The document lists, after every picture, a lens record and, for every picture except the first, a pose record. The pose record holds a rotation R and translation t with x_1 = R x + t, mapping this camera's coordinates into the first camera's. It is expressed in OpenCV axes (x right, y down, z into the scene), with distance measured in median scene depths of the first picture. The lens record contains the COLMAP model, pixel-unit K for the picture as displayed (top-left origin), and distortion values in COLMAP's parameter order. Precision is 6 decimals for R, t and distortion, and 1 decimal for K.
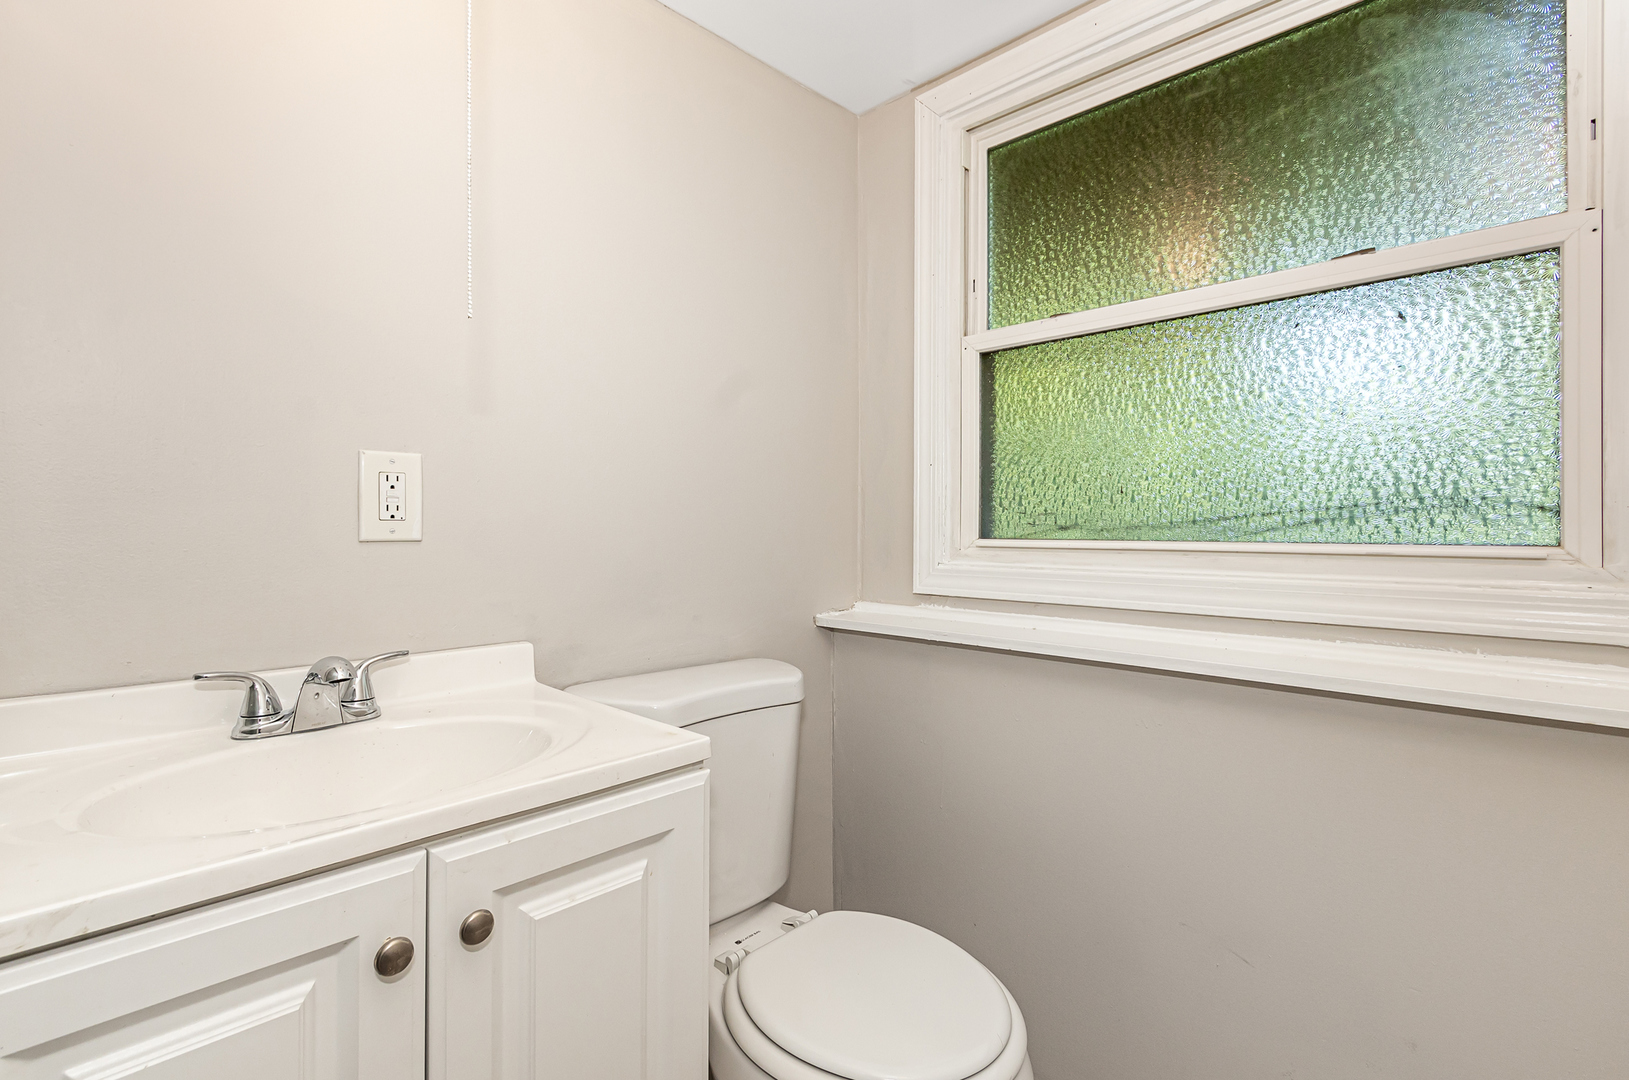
lens RADIAL K [[744.6, 0, 810.2], [0, 744.6, 533.5], [0, 0, 1]] dist [0.004367, -0.001031]
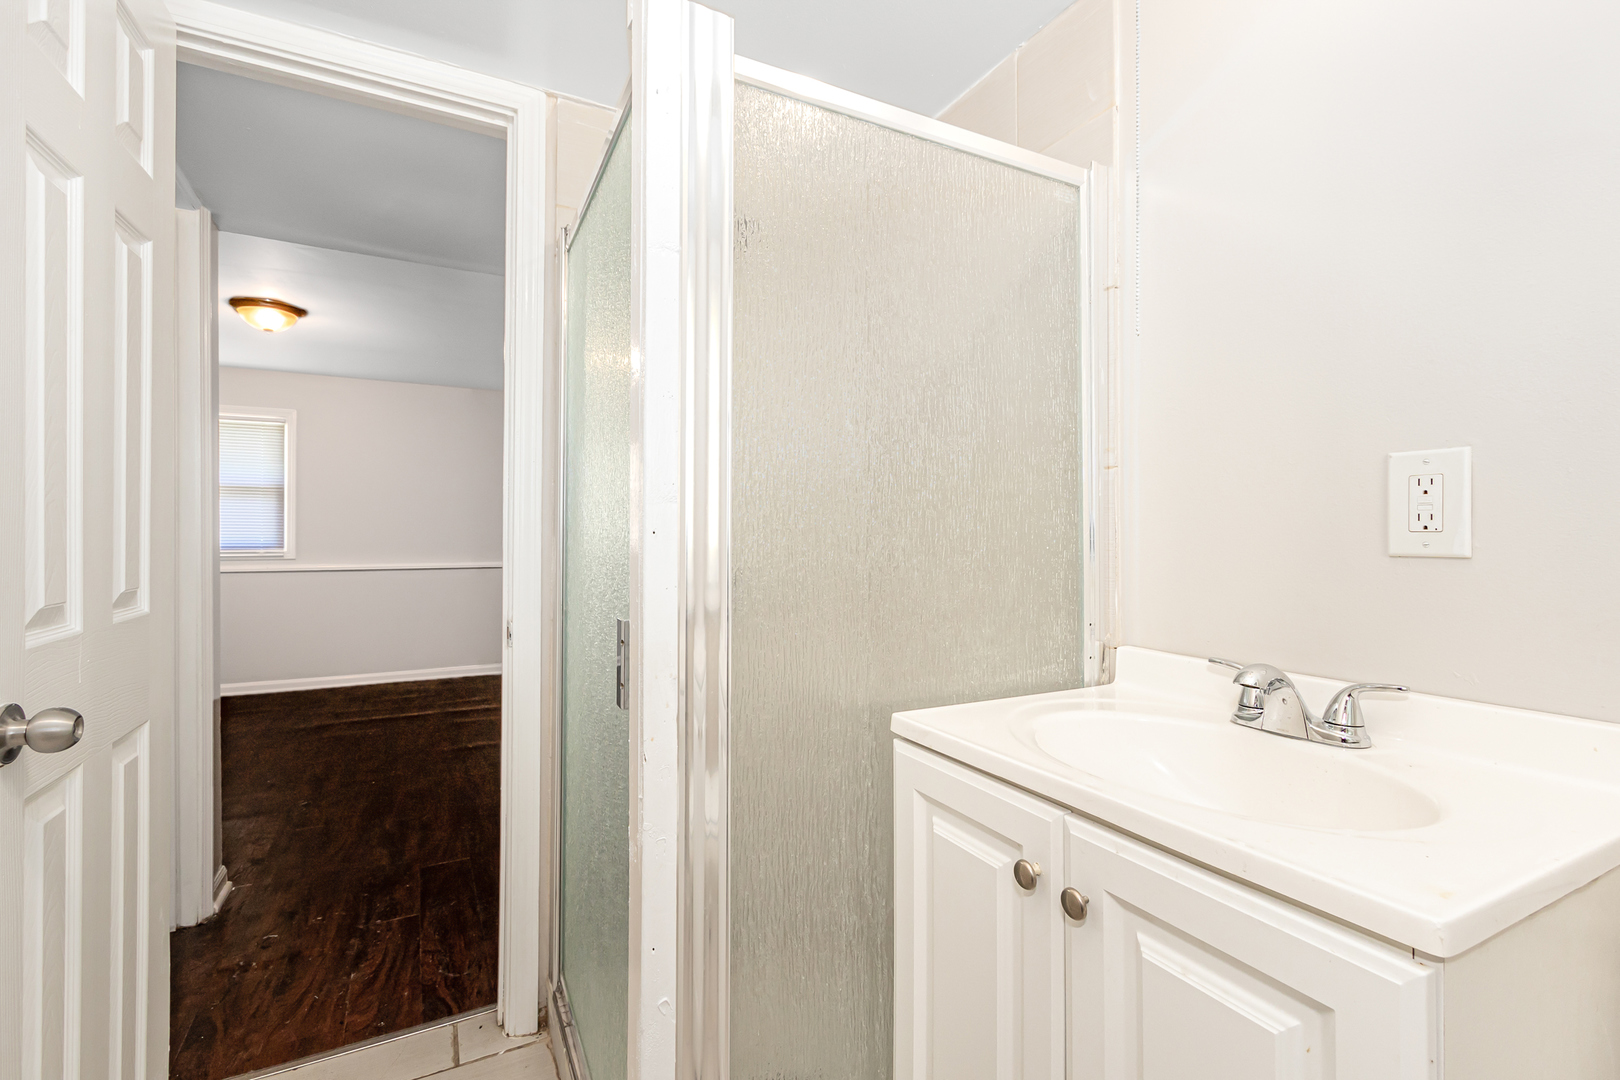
lens RADIAL K [[740.5, 0, 821.4], [0, 740.5, 531.9], [0, 0, 1]] dist [0.004367, -0.001031]
pose [[-0.288849, -0.004747, -0.957363, 0.450806], [-0.014475, 0.999895, -0.000590, -0.007425], [0.957265, 0.013687, -0.288887, 0.609483]]
